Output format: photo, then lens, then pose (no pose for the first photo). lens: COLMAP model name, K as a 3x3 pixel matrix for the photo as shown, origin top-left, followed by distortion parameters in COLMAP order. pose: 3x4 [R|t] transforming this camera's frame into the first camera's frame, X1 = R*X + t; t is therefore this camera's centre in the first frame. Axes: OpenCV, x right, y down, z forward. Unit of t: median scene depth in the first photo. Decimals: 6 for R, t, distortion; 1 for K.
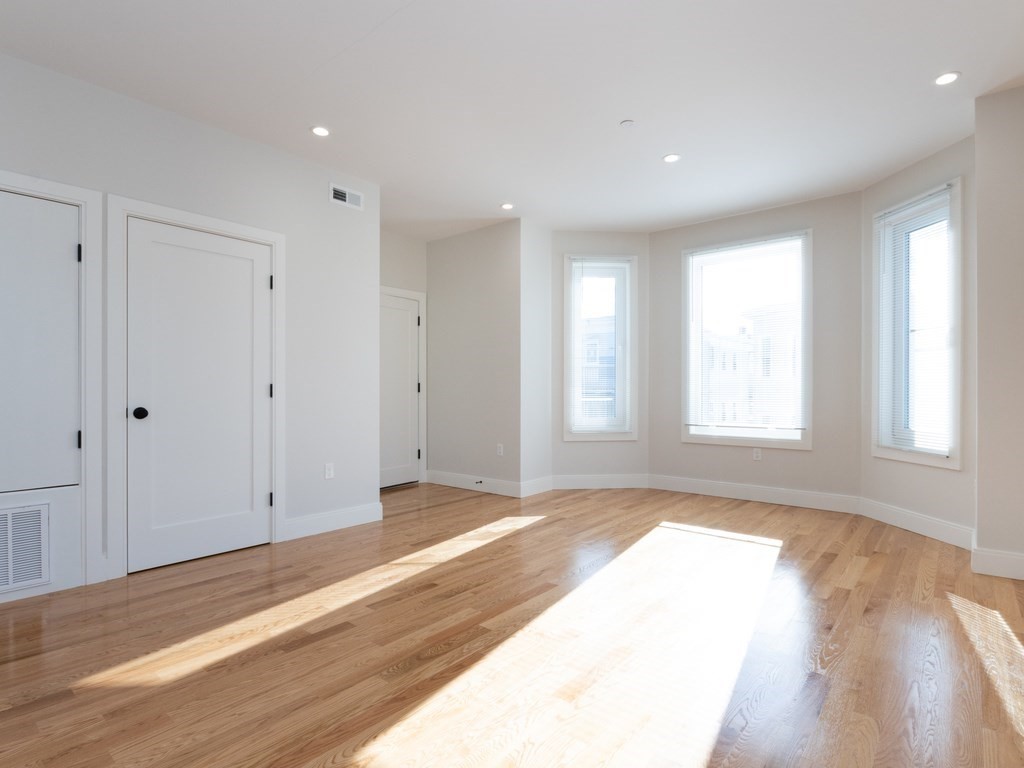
lens RADIAL K [[541.1, 0, 520.4], [0, 541.1, 390.9], [0, 0, 1]] dist [-0.001957, -0.000385]
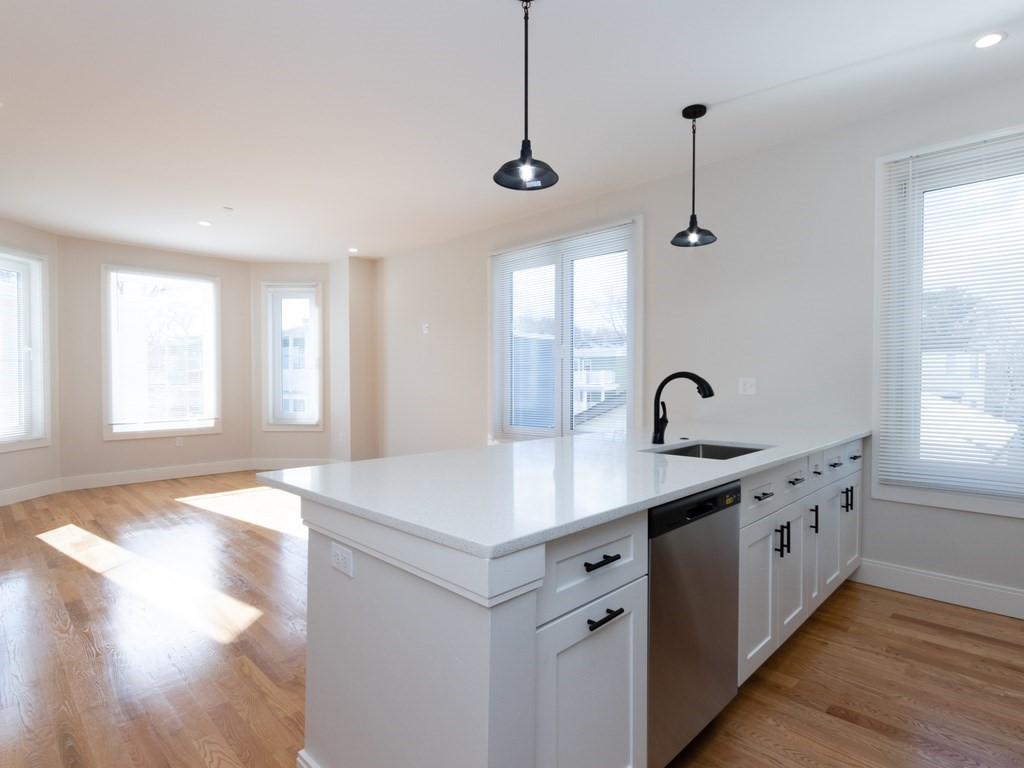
lens RADIAL K [[548.8, 0, 522.1], [0, 548.8, 385.7], [0, 0, 1]] dist [0.003262, 0.001300]
pose [[0.091493, -0.017014, 0.995660, -1.293189], [0.002934, 0.999854, 0.016816, -0.058091], [-0.995801, 0.001383, 0.091530, 0.110868]]
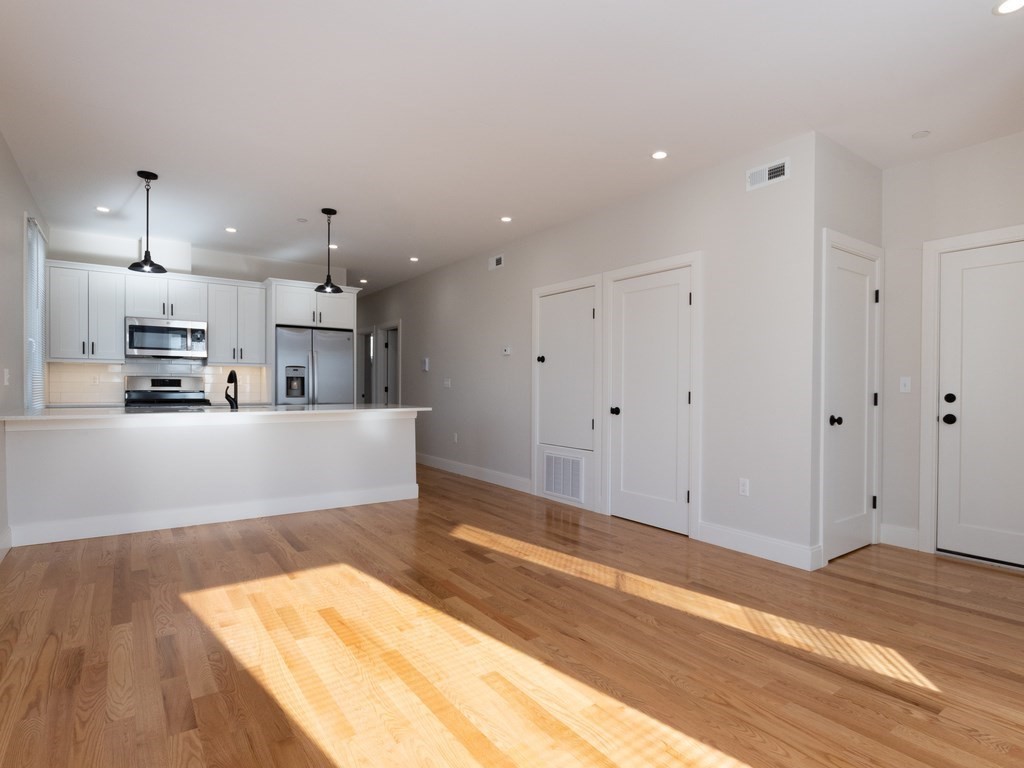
lens RADIAL K [[541.1, 0, 520.4], [0, 541.1, 390.9], [0, 0, 1]] dist [-0.001957, -0.000385]
pose [[-0.251742, 0.008453, -0.967757, 0.823793], [-0.006785, 0.999922, 0.010499, -0.028439], [0.967771, 0.009210, -0.251665, 1.132776]]
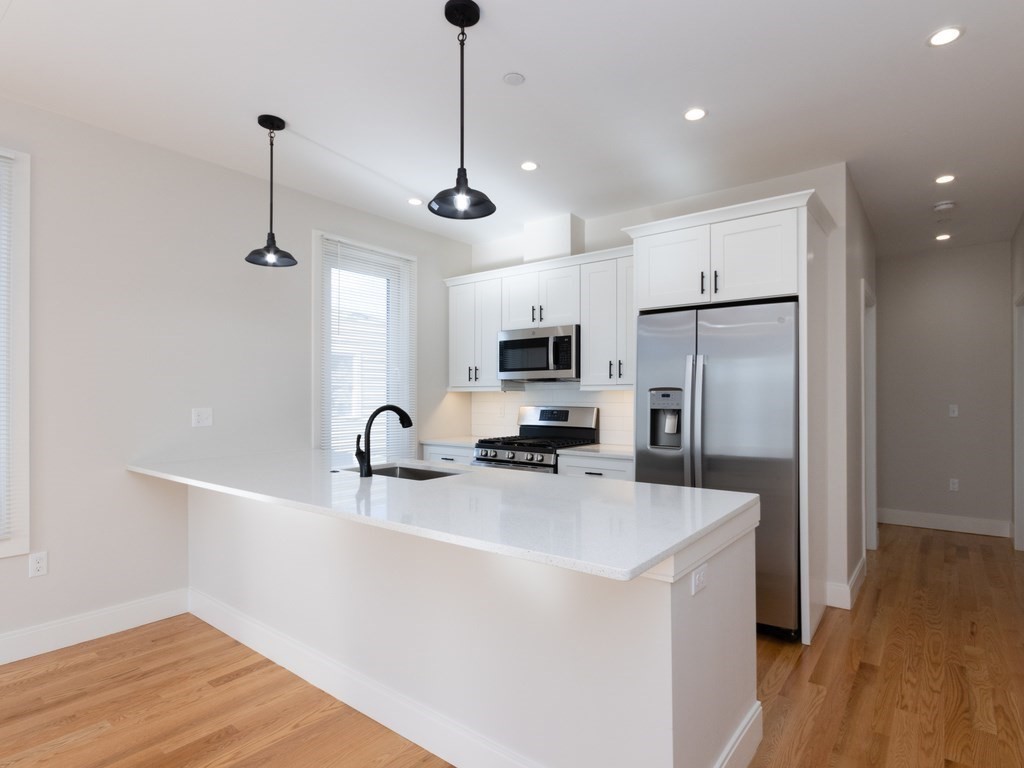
lens RADIAL K [[555.2, 0, 508.5], [0, 555.2, 392.4], [0, 0, 1]] dist [-0.018768, -0.000730]
pose [[-0.999376, 0.002080, -0.035248, -0.612253], [0.002349, 0.999968, -0.007586, -0.079293], [0.035231, -0.007664, -0.999350, 0.837338]]
